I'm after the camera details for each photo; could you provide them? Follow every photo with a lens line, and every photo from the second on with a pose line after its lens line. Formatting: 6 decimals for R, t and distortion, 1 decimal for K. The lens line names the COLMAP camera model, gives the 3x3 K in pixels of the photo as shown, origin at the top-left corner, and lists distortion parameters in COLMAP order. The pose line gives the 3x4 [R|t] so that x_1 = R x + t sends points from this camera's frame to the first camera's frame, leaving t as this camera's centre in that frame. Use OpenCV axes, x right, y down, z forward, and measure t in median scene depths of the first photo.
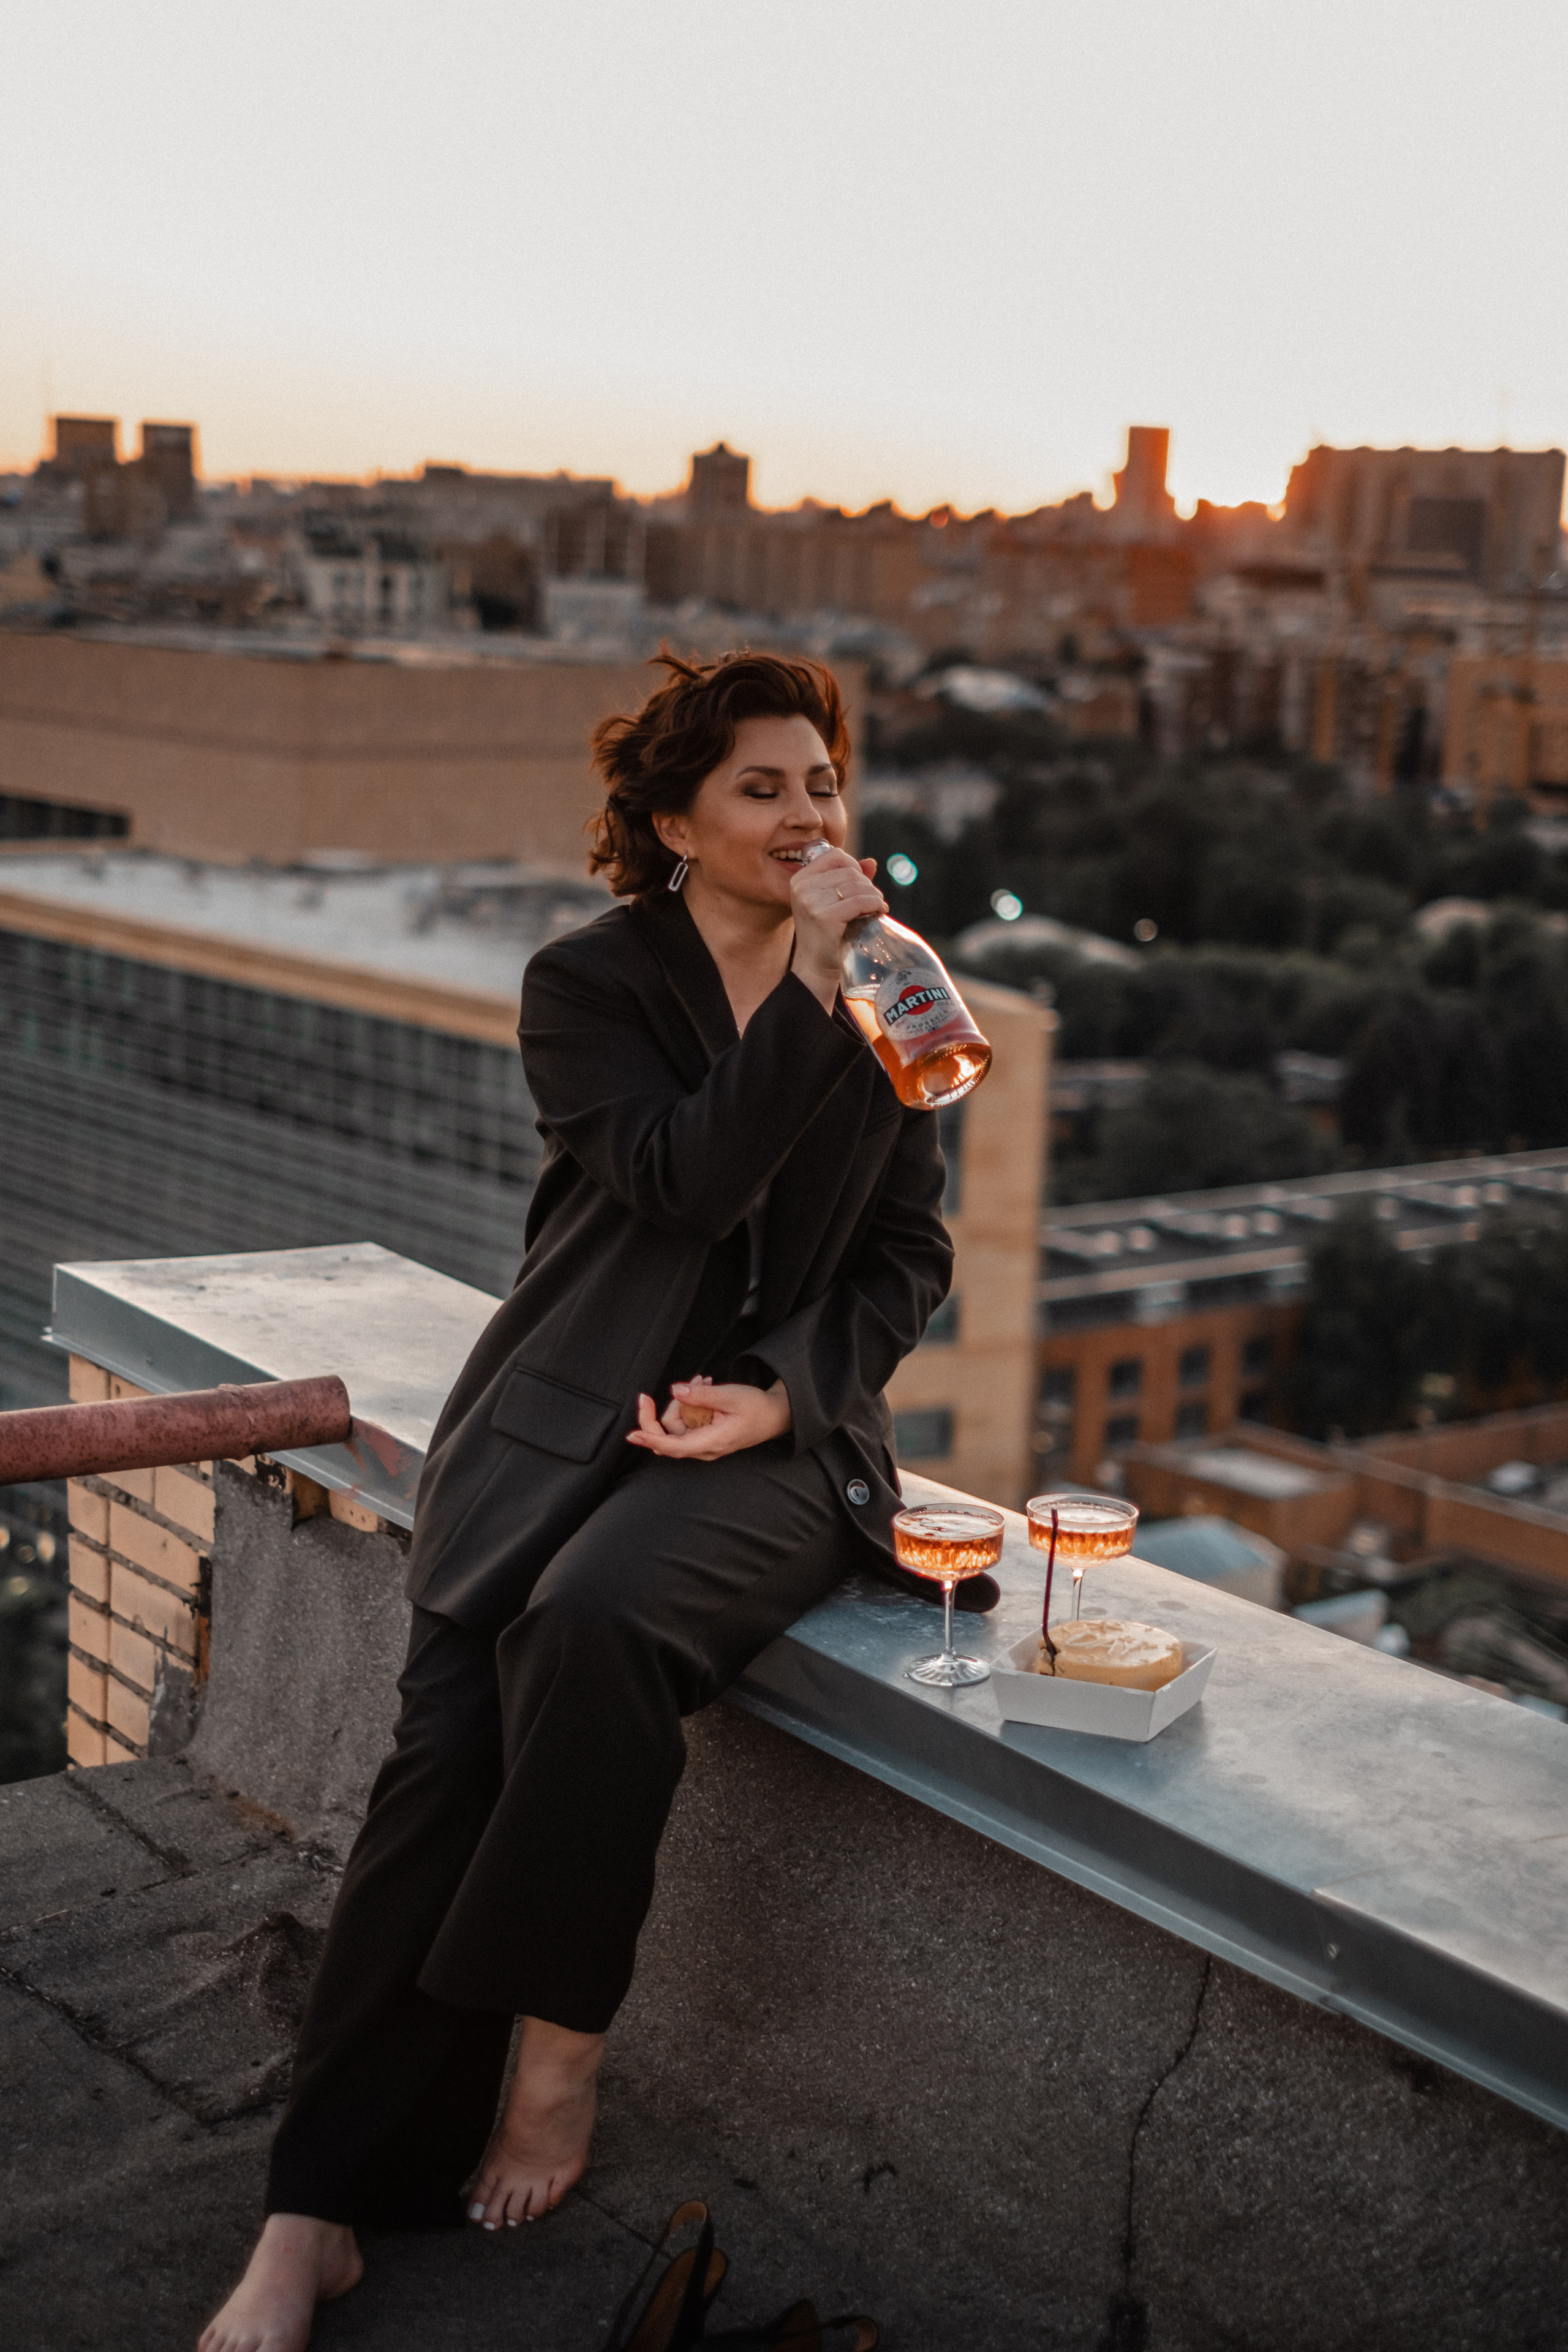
lens RADIAL K [[3609.3, 0, 784.0], [0, 3609.3, 1176.0], [0, 0, 1]] dist [-0.035950, 0.614124]
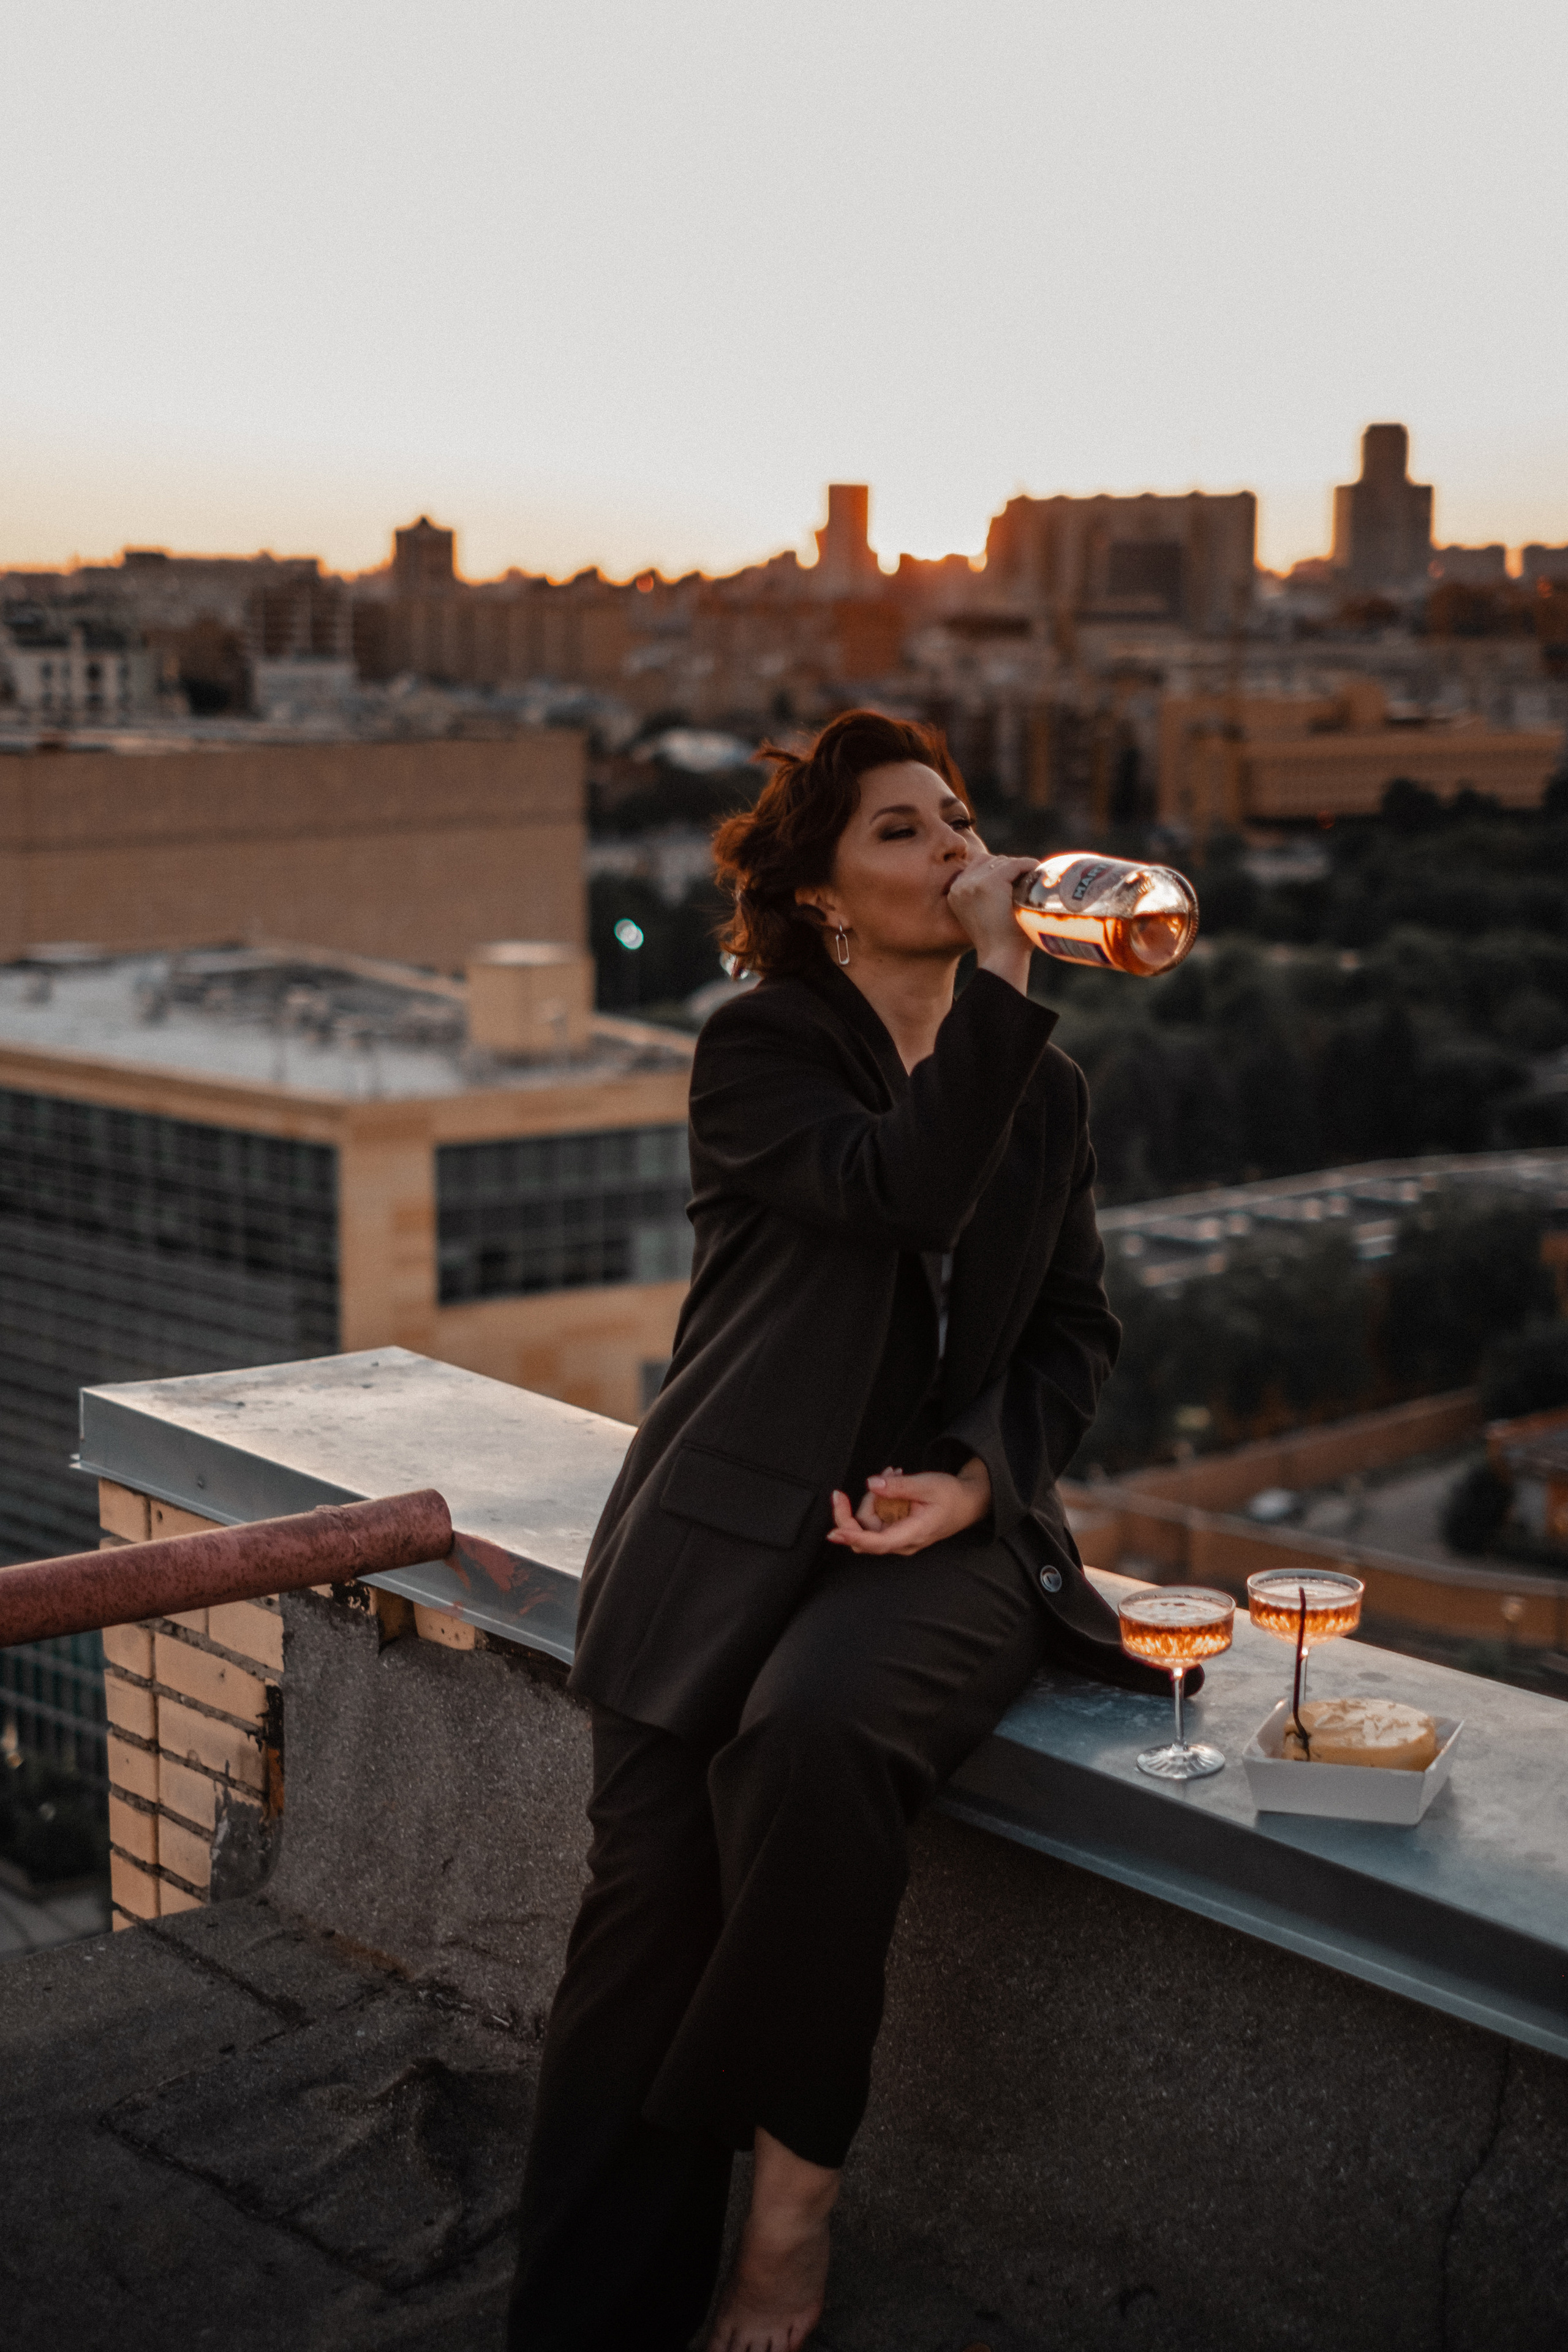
lens RADIAL K [[3609.3, 0, 784.0], [0, 3609.3, 1176.0], [0, 0, 1]] dist [-0.035950, 0.614124]
pose [[0.995943, -0.054366, 0.071704, -0.099569], [0.055615, 0.998331, -0.015539, -0.007803], [-0.070740, 0.019464, 0.997305, 0.039872]]
